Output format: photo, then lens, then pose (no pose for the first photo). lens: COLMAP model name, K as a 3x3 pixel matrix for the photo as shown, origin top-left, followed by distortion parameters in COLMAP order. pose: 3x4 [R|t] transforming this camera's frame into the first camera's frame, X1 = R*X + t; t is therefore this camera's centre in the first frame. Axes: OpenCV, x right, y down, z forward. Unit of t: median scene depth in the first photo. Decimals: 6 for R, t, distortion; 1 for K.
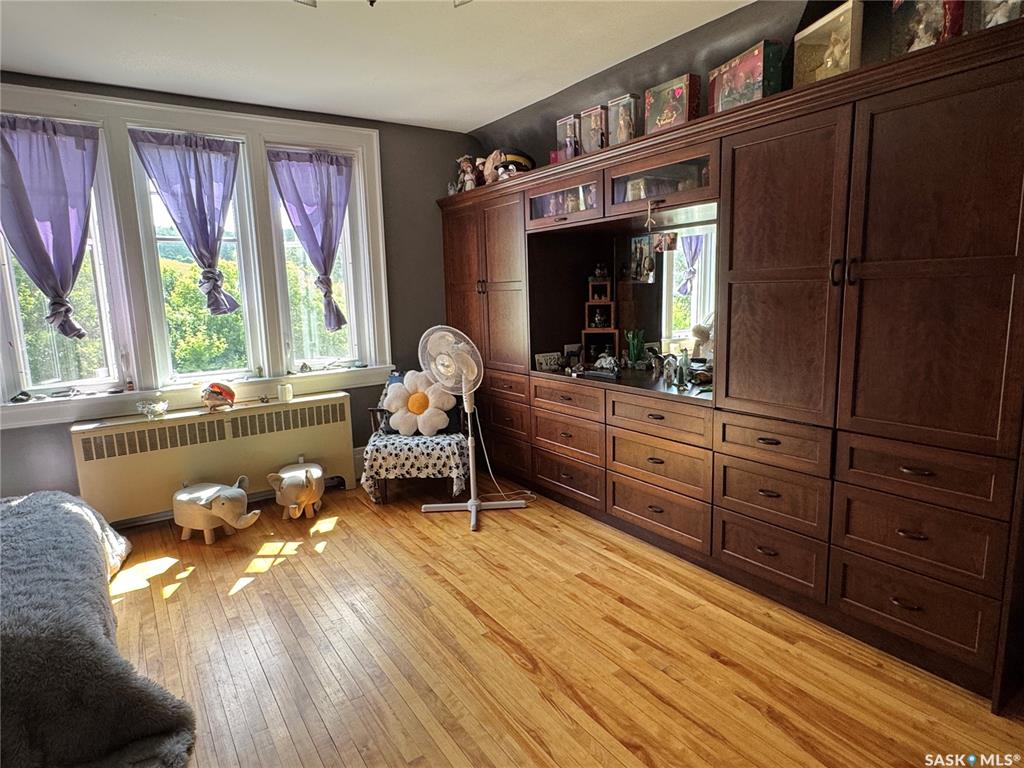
lens RADIAL K [[597.6, 0, 508.5], [0, 597.6, 383.8], [0, 0, 1]] dist [0.000891, 0.000709]
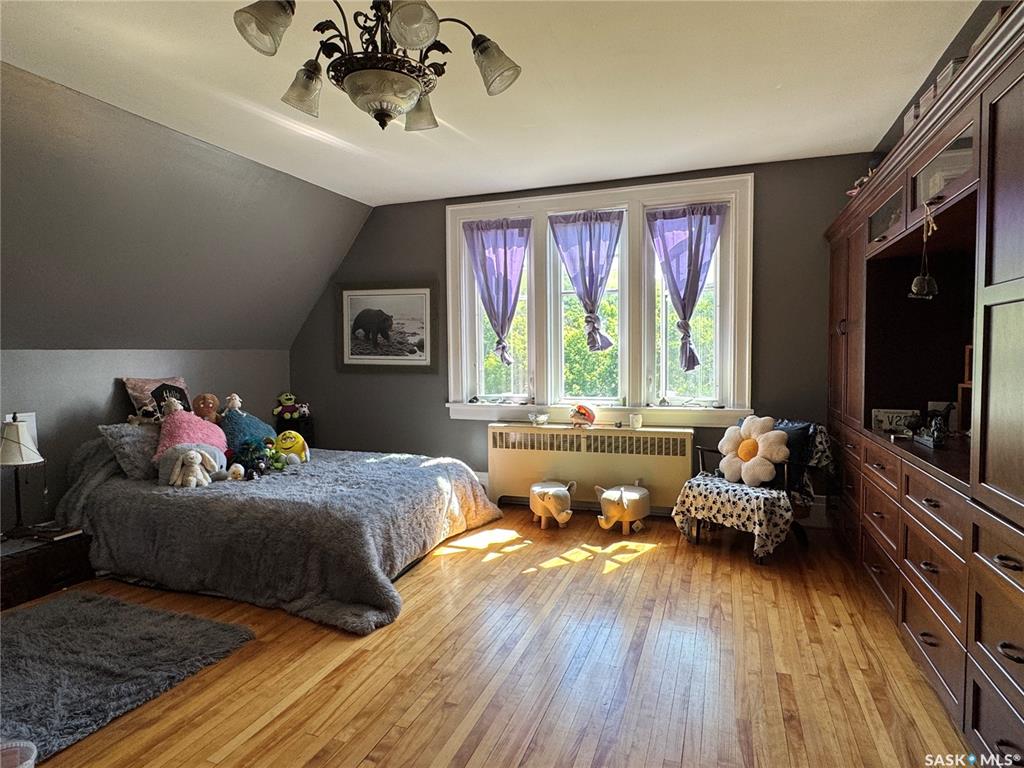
lens RADIAL K [[589.2, 0, 508.3], [0, 589.2, 383.9], [0, 0, 1]] dist [0.001462, 0.000241]
pose [[0.591420, 0.064468, -0.803782, 0.389058], [-0.134235, 0.990761, -0.019305, -0.001754], [0.795112, 0.119313, 0.594610, 0.144017]]
